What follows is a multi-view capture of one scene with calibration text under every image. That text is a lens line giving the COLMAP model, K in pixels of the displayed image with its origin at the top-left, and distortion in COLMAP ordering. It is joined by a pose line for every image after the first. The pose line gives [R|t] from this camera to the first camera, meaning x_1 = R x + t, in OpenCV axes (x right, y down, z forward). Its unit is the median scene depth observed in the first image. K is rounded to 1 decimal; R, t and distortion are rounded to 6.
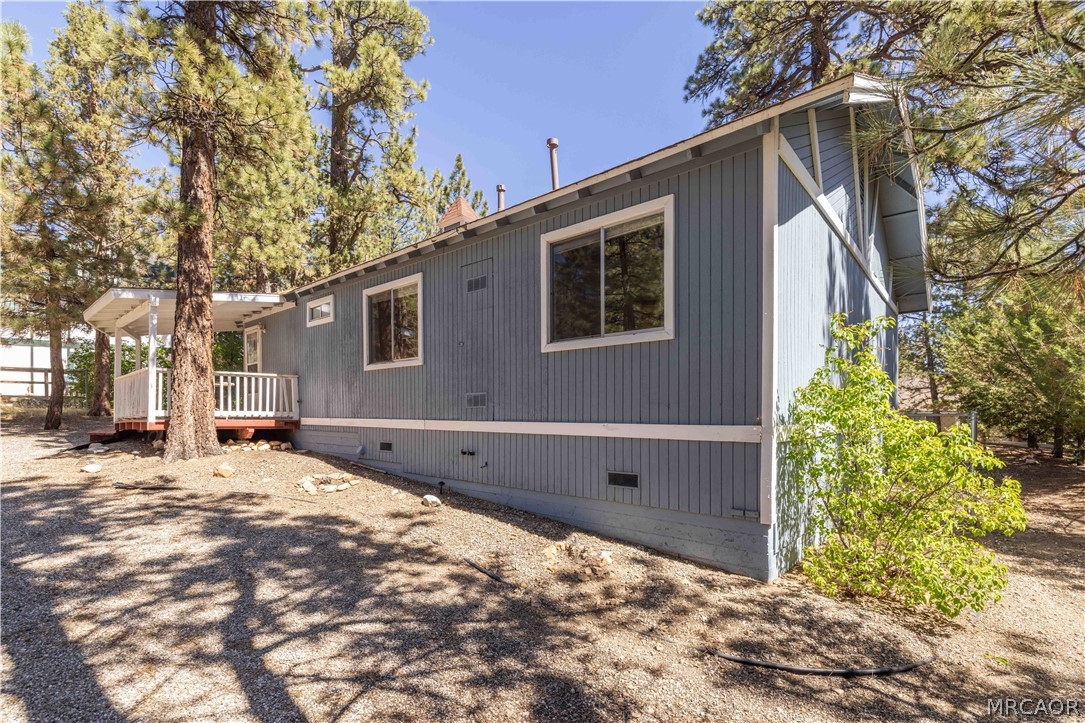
lens RADIAL K [[481.4, 0, 541.8], [0, 481.4, 410.7], [0, 0, 1]] dist [0.002044, 0.000170]
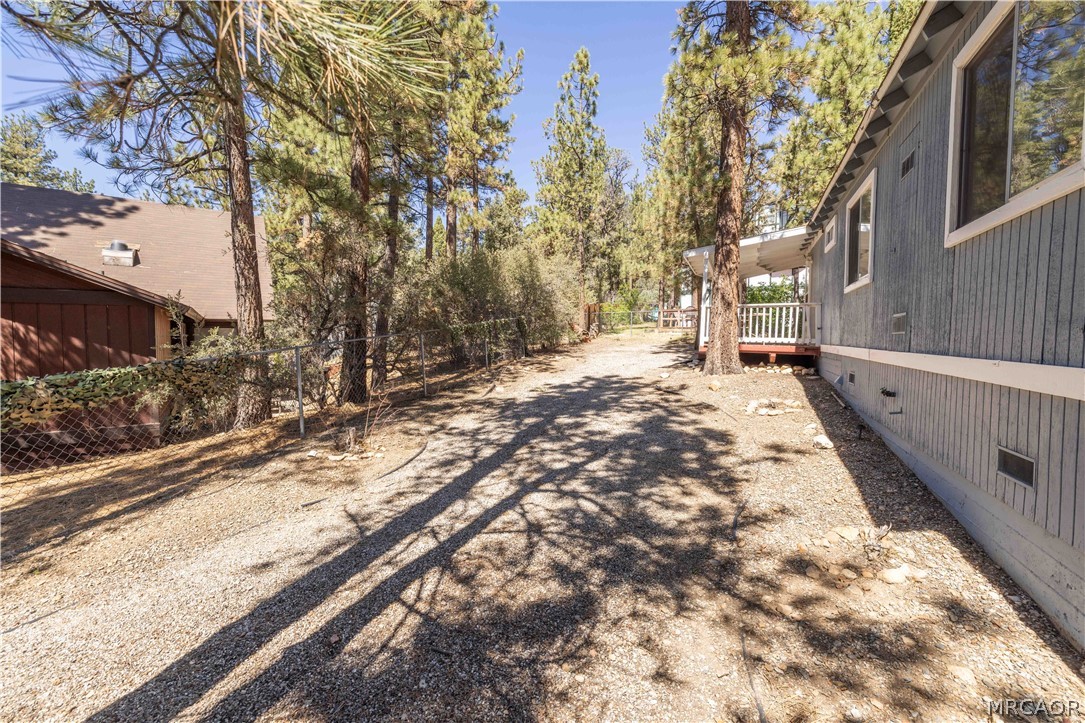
lens RADIAL K [[458.6, 0, 549.9], [0, 458.6, 355.1], [0, 0, 1]] dist [0.000345, 0.000138]
pose [[0.299581, 0.038410, -0.953297, 0.618427], [-0.002226, 0.999215, 0.039561, 0.000249], [0.954068, -0.009730, 0.299431, 0.441460]]
